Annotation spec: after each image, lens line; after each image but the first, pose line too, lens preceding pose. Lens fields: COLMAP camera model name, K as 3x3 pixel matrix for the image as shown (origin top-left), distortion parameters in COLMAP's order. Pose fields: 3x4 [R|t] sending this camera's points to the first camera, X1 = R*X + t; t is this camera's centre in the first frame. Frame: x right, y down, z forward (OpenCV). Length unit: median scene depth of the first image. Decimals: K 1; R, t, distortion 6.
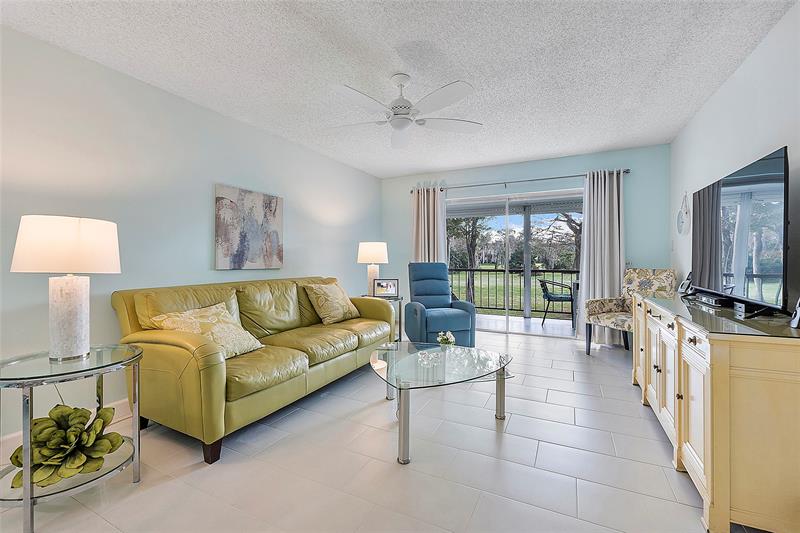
lens RADIAL K [[341.0, 0, 397.0], [0, 341.0, 260.4], [0, 0, 1]] dist [-0.002114, 0.000732]
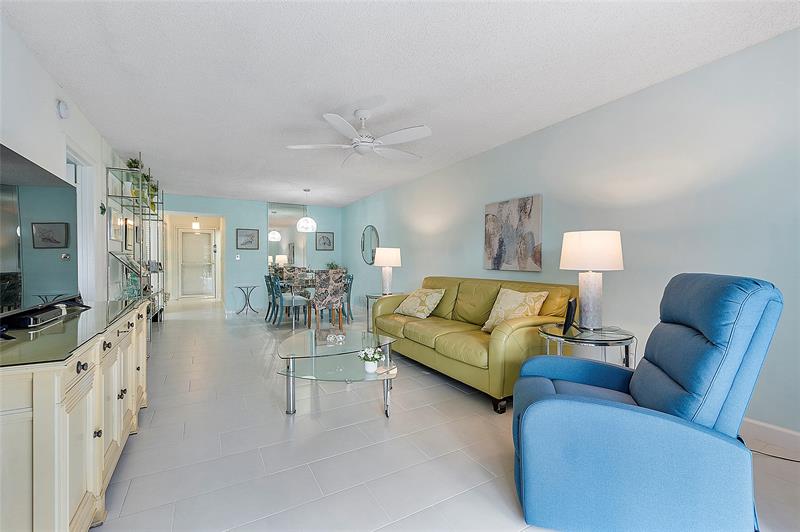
lens RADIAL K [[341.0, 0, 399.8], [0, 341.0, 264.9], [0, 0, 1]] dist [-0.002114, 0.000732]
pose [[-0.546073, 0.017141, -0.837562, 0.656326], [0.003147, 0.999826, 0.018410, -0.012642], [0.837732, 0.007418, -0.546031, 1.215375]]
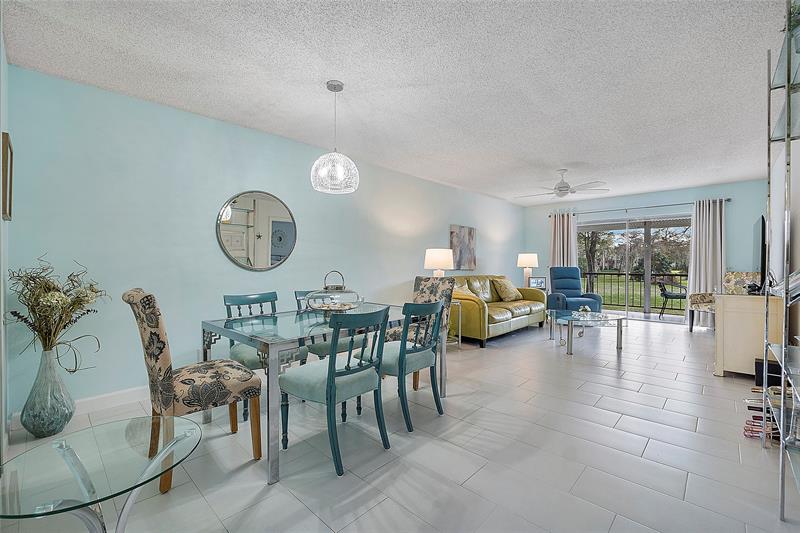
lens RADIAL K [[341.0, 0, 403.1], [0, 341.0, 266.5], [0, 0, 1]] dist [-0.002114, 0.000732]
pose [[0.960216, 0.004367, -0.279223, -0.213616], [-0.003918, 0.999990, 0.002164, 0.005732], [0.279230, -0.000984, 0.960224, -0.757294]]
